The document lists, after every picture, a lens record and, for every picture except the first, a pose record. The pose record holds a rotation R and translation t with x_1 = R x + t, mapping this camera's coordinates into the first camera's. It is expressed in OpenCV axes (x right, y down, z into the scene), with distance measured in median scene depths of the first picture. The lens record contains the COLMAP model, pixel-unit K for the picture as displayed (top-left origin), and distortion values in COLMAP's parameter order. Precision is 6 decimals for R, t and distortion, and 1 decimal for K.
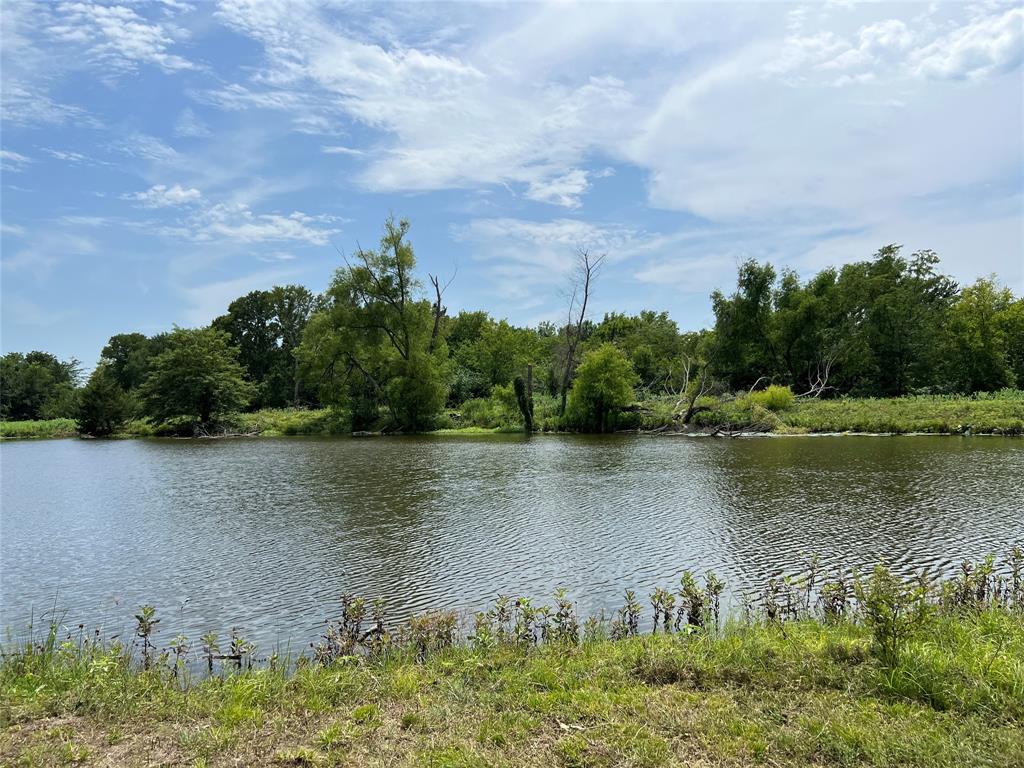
lens RADIAL K [[662.3, 0, 512.0], [0, 662.3, 384.0], [0, 0, 1]] dist [-0.028518, -0.020102]
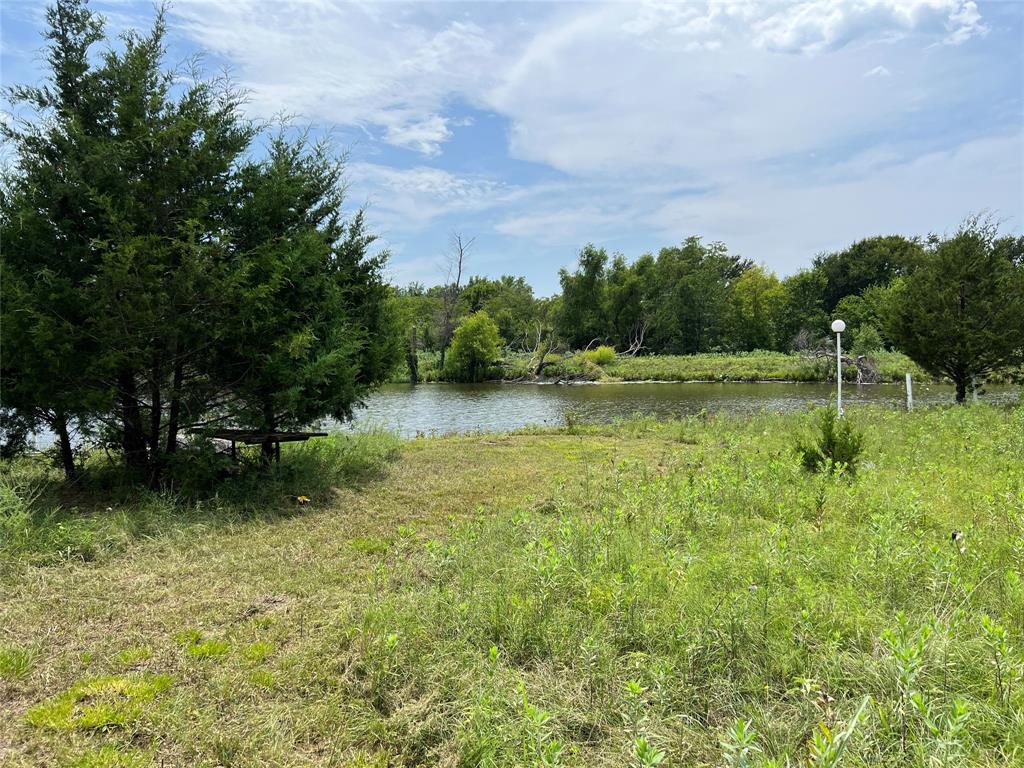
lens RADIAL K [[662.3, 0, 512.0], [0, 662.3, 384.0], [0, 0, 1]] dist [-0.028518, -0.020102]
pose [[0.977643, -0.009119, 0.210074, -0.044727], [-0.006552, 0.997253, 0.073778, -0.013444], [-0.210170, -0.073505, 0.974898, -0.195941]]
